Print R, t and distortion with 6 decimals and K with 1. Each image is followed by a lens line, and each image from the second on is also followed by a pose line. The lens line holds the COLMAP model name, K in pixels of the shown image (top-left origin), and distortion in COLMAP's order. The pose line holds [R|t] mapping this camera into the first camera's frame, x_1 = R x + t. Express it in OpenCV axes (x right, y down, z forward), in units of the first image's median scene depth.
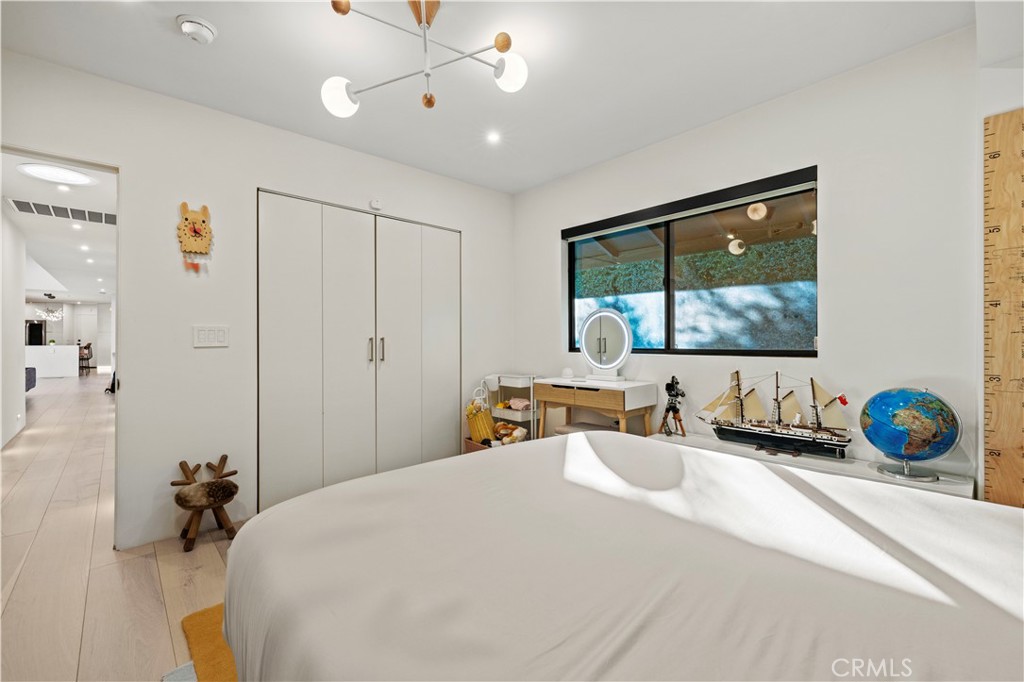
lens RADIAL K [[436.1, 0, 504.8], [0, 436.1, 337.9], [0, 0, 1]] dist [0.003823, 0.000293]
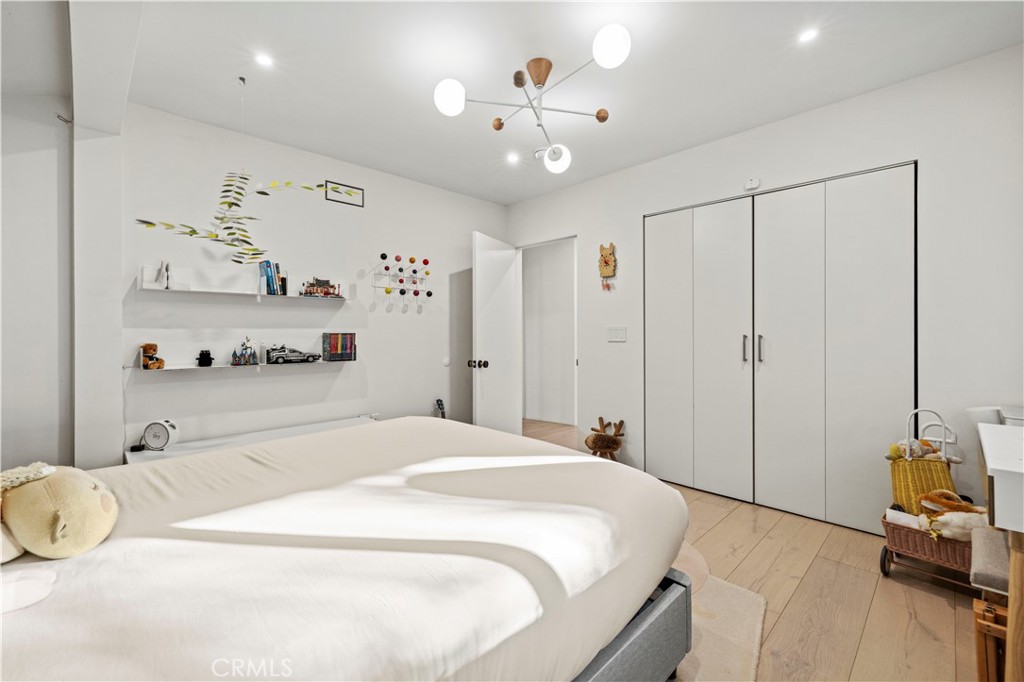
lens RADIAL K [[436.1, 0, 504.4], [0, 436.1, 333.7], [0, 0, 1]] dist [0.003823, 0.000293]
pose [[0.039350, 0.002845, -0.999221, 0.732583], [0.004925, 0.999983, 0.003041, -0.010480], [0.999213, -0.005041, 0.039335, 0.596715]]
